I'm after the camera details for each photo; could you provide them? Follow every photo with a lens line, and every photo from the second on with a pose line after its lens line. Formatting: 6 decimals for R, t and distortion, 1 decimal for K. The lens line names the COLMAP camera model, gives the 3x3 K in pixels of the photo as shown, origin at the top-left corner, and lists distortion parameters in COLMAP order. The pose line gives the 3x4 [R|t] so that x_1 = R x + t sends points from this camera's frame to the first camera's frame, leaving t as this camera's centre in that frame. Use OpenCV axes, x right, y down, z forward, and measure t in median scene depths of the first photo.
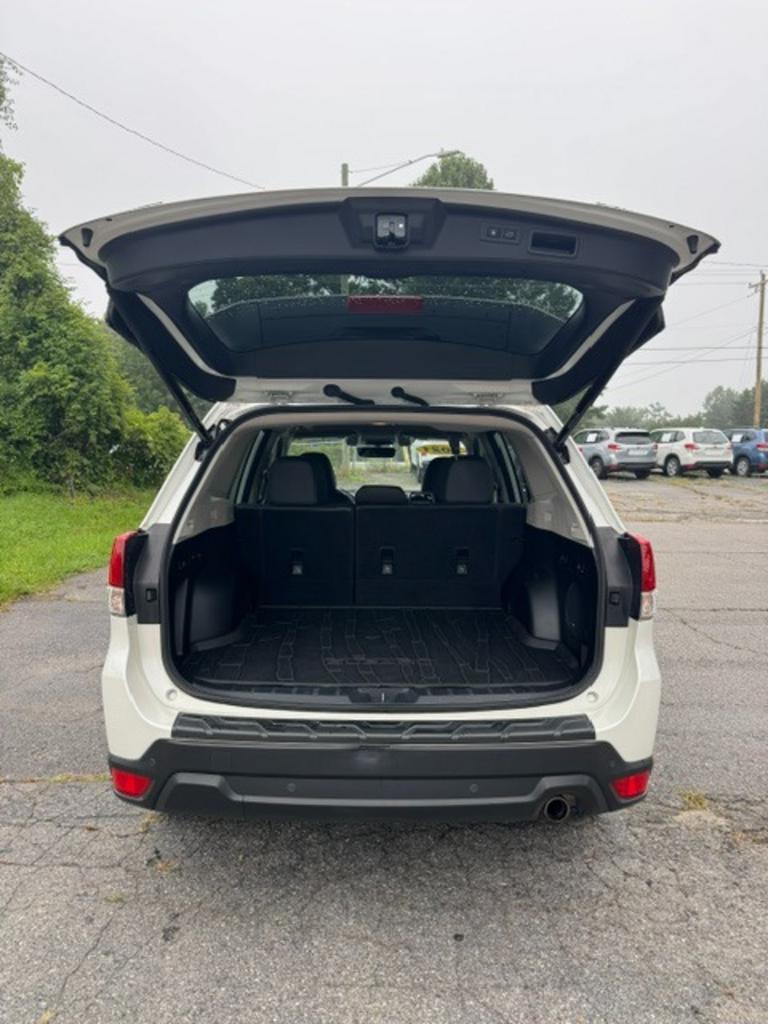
lens RADIAL K [[789.8, 0, 354.0], [0, 789.8, 503.1], [0, 0, 1]] dist [-0.000921, -0.006679]
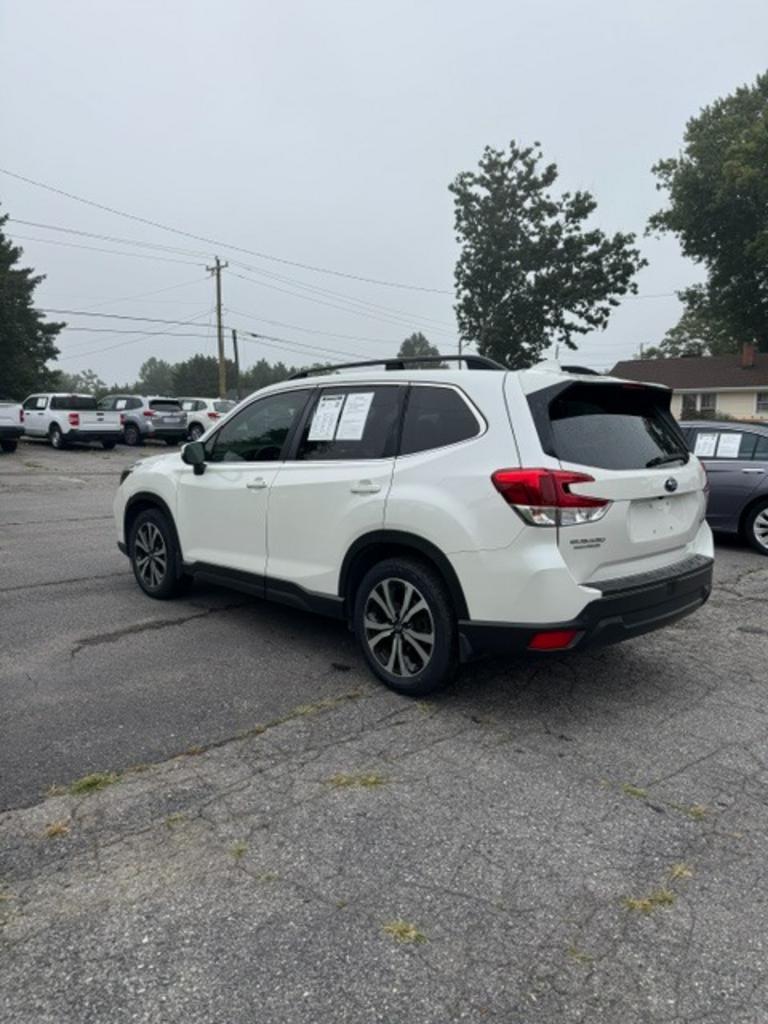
lens RADIAL K [[759.7, 0, 468.3], [0, 759.7, 511.8], [0, 0, 1]] dist [0.052234, -0.085342]
pose [[0.667596, -0.081840, 0.740012, -0.260858], [0.041806, 0.996493, 0.072489, 0.002097], [-0.743349, -0.017456, 0.668676, 0.034714]]
